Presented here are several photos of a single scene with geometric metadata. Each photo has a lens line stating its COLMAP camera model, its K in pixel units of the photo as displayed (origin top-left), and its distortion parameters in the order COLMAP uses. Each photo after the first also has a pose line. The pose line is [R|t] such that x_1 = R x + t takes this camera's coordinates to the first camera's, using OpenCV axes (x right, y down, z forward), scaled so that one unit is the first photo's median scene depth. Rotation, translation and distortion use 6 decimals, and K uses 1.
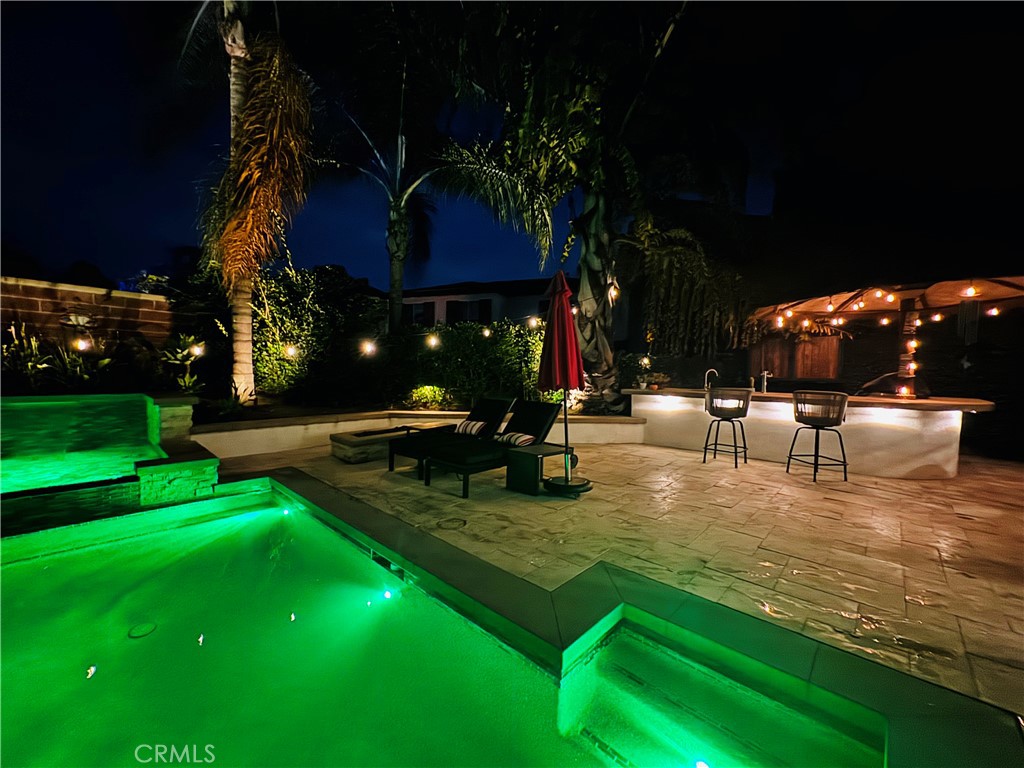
lens RADIAL K [[408.1, 0, 512.0], [0, 408.1, 384.0], [0, 0, 1]] dist [-0.011941, -0.000056]
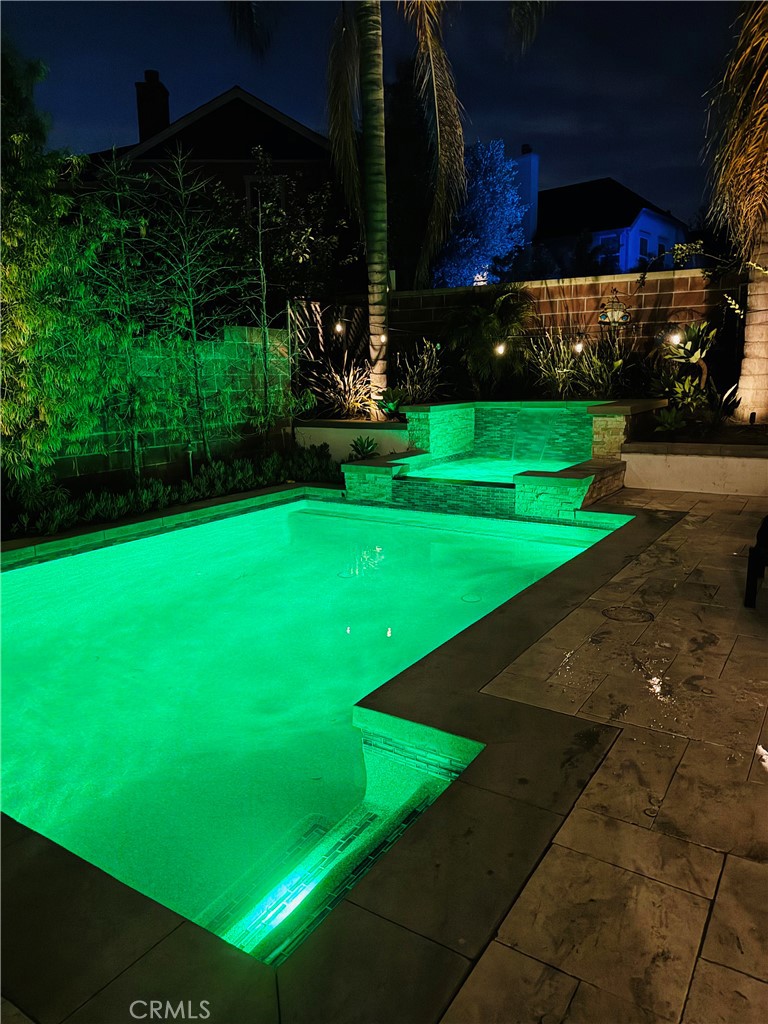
lens RADIAL K [[714.0, 0, 384.0], [0, 714.0, 512.0], [0, 0, 1]] dist [0.028299, -0.035485]
pose [[0.171633, 0.168096, -0.970714, 0.534693], [-0.008222, 0.985546, 0.169211, 0.002980], [0.985127, -0.021061, 0.170534, 0.287446]]
